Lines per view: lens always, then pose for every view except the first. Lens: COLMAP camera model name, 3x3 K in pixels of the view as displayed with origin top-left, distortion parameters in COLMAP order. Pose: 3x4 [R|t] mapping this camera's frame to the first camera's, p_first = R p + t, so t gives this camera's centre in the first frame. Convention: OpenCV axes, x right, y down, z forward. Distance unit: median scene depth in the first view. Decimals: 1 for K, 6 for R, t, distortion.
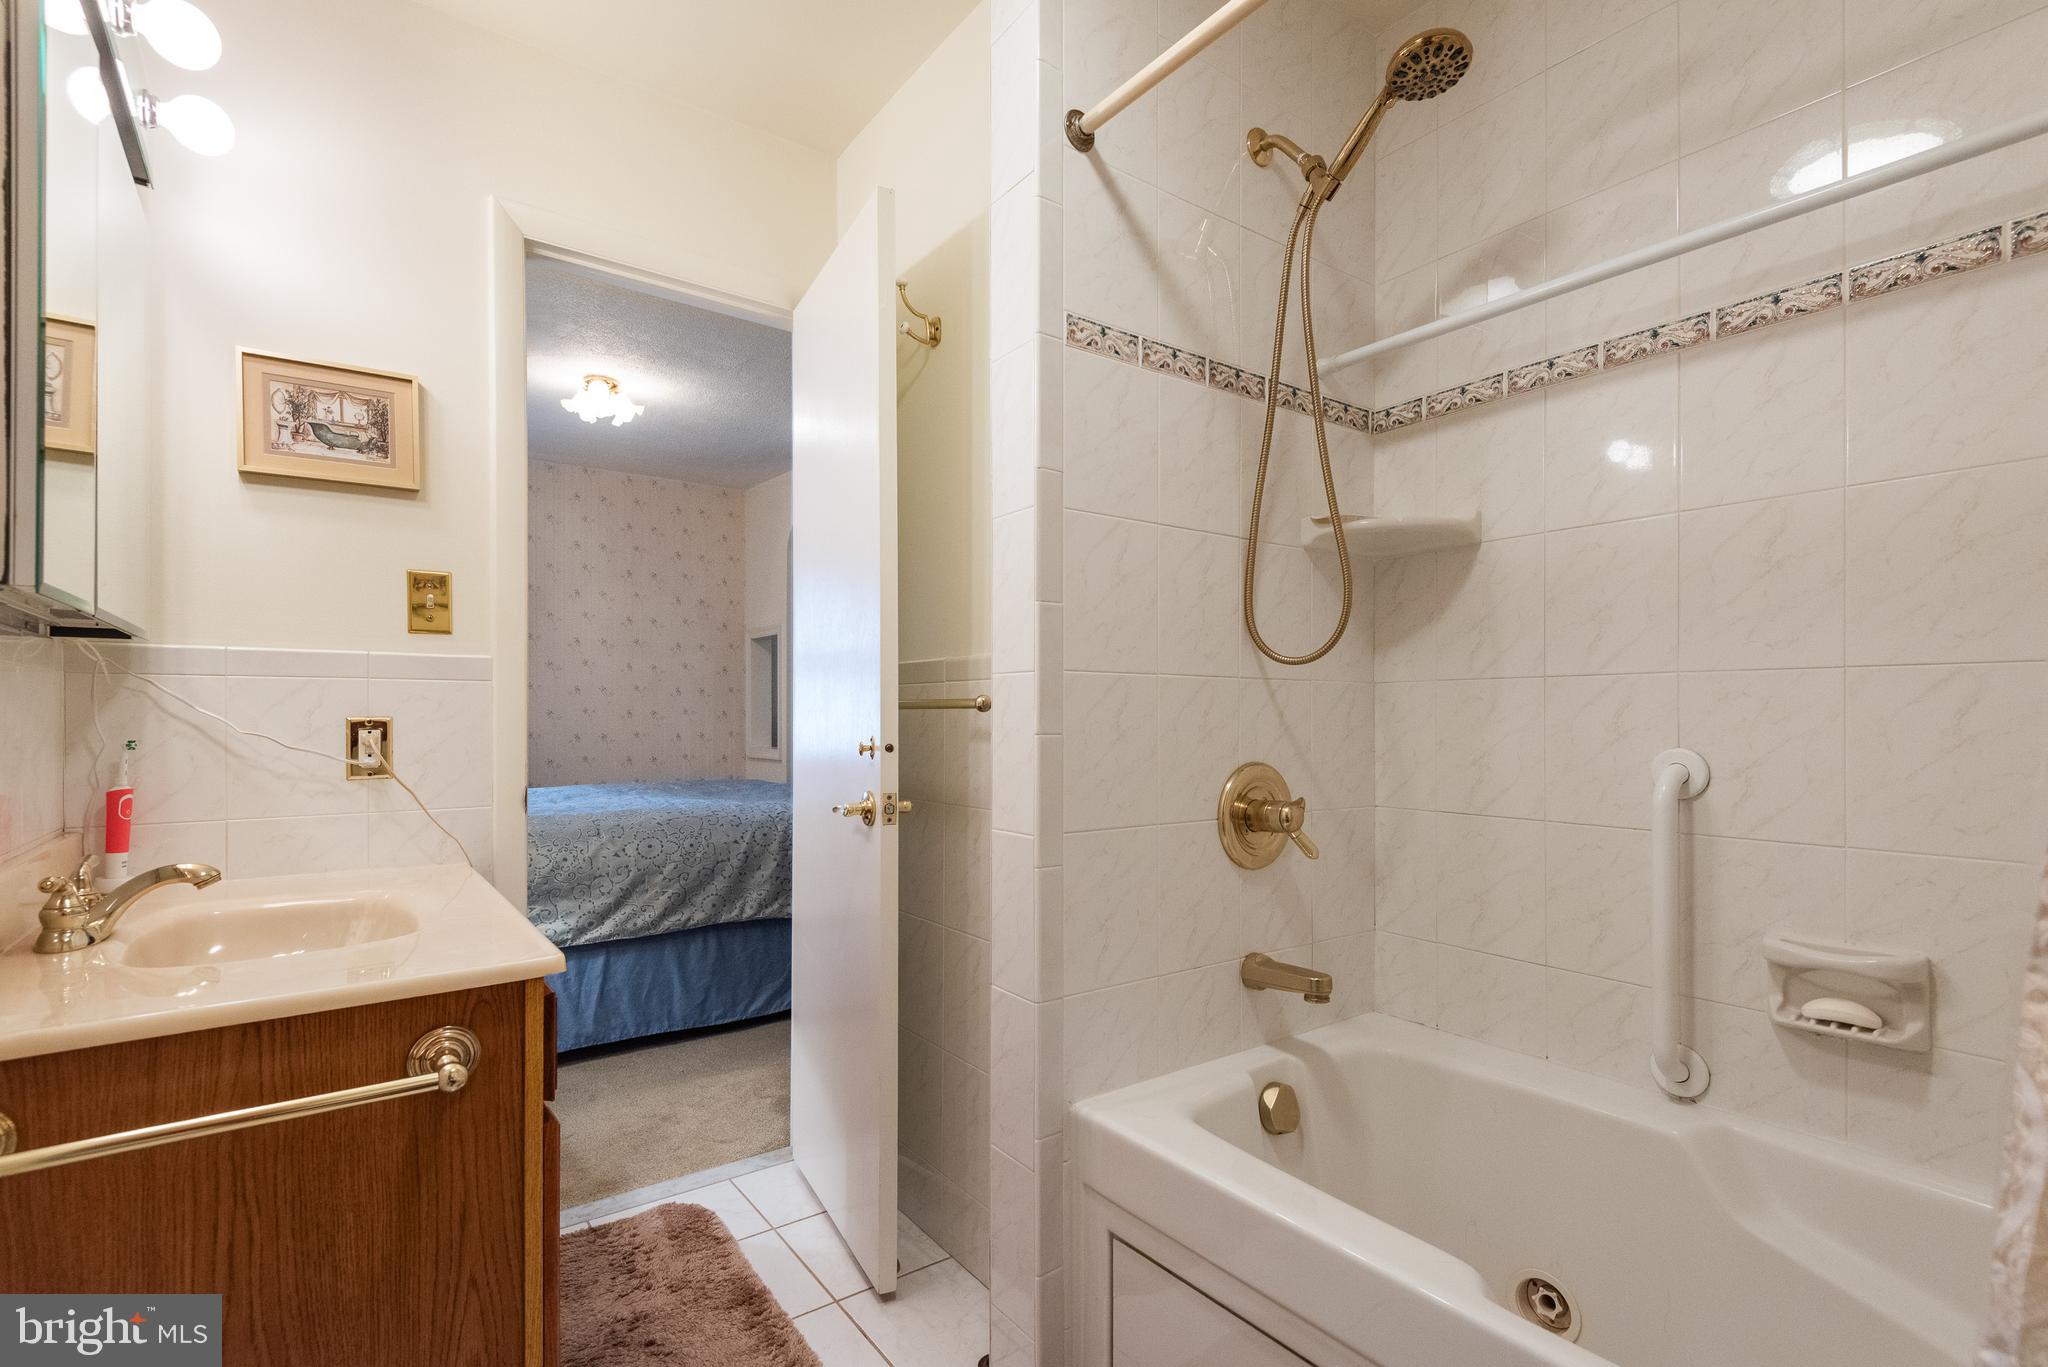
lens RADIAL K [[948.6, 0, 1016.1], [0, 948.6, 689.9], [0, 0, 1]] dist [0.026152, -0.000399]
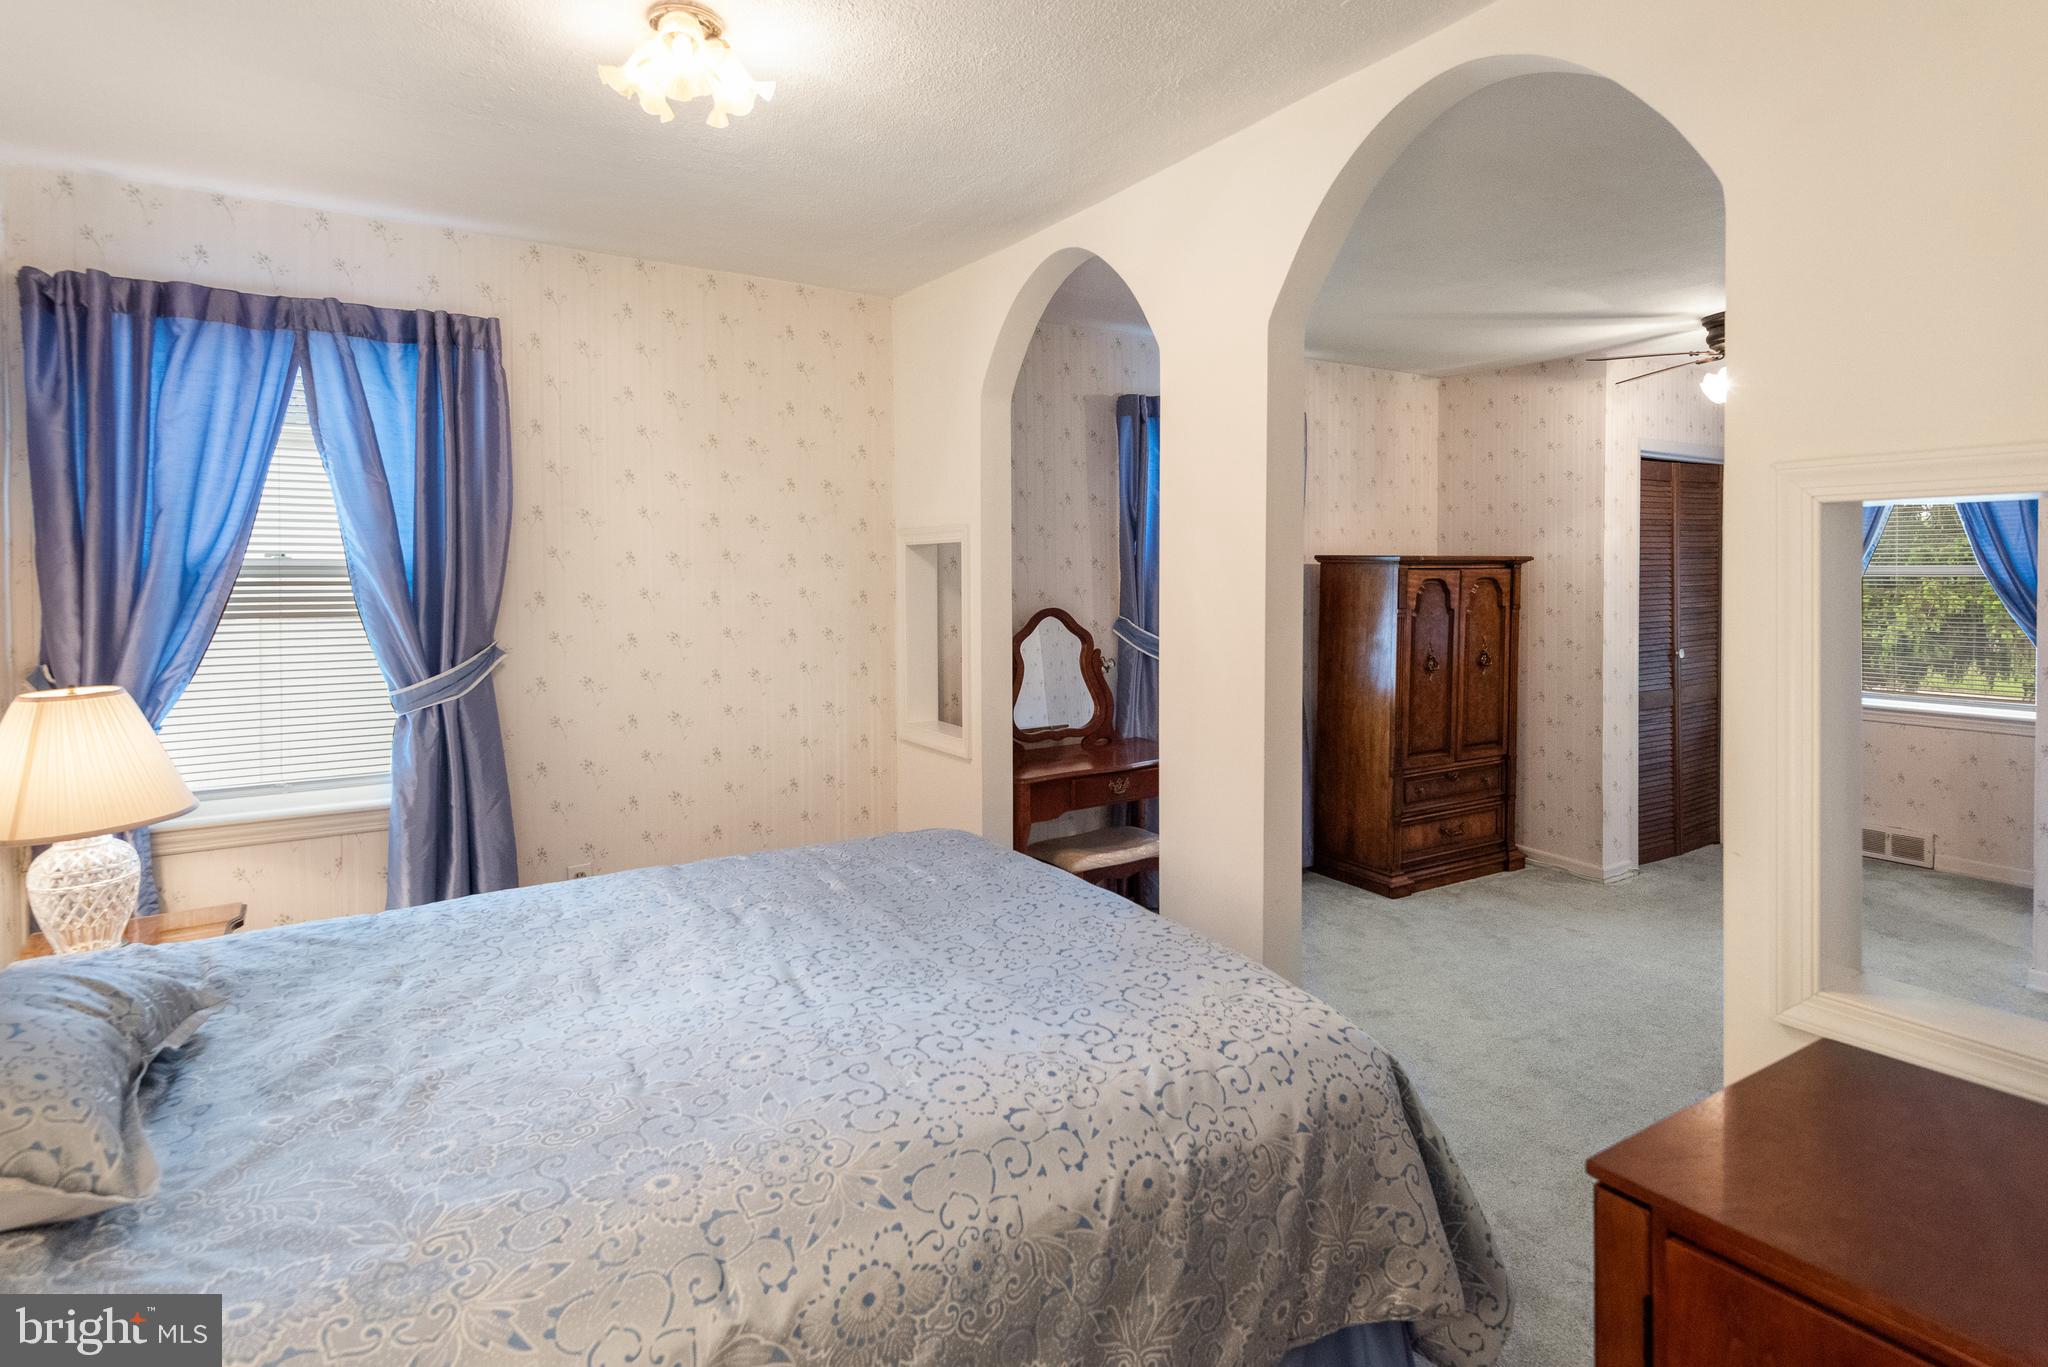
lens RADIAL K [[1053.0, 0, 1001.0], [0, 1053.0, 591.4], [0, 0, 1]] dist [0.042909, -0.033944]
pose [[0.996415, 0.004343, -0.084484, -0.239308], [-0.000992, 0.999213, 0.039665, -0.075595], [0.084590, -0.039440, 0.995635, 0.497634]]
